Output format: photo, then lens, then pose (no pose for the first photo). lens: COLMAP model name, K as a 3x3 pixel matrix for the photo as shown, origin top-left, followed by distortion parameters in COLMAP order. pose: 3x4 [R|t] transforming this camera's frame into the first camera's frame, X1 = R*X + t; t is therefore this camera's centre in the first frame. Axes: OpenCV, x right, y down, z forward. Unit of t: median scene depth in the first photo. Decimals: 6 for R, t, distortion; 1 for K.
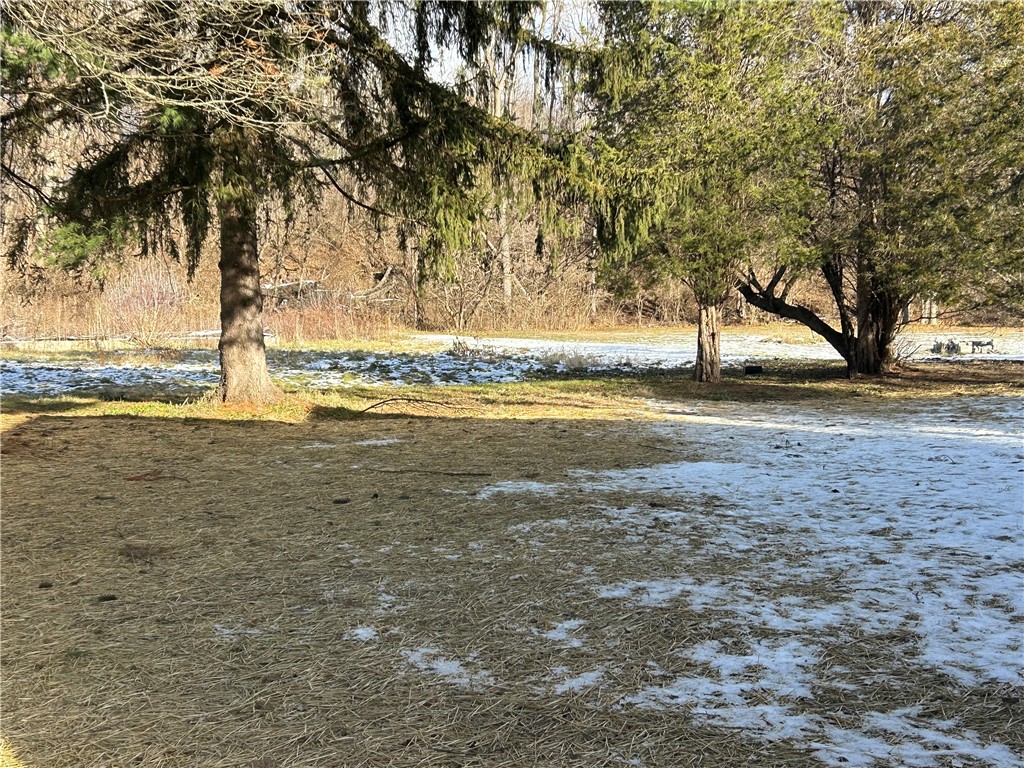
lens RADIAL K [[1361.2, 0, 512.4], [0, 1361.2, 385.7], [0, 0, 1]] dist [0.141513, 0.000000]
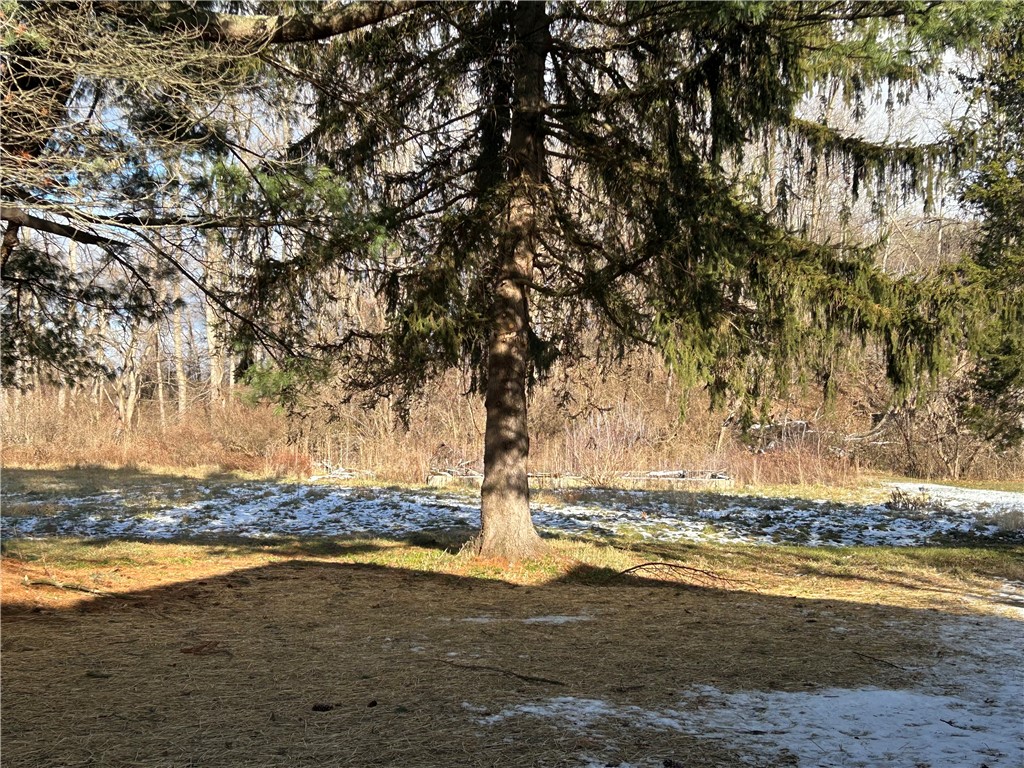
lens RADIAL K [[1361.2, 0, 511.6], [0, 1361.2, 382.5], [0, 0, 1]] dist [0.141513, 0.000000]
pose [[0.922436, 0.003139, -0.386137, 0.155686], [-0.043124, 0.994549, -0.094935, -0.016796], [0.383734, 0.104223, 0.917543, 0.169763]]
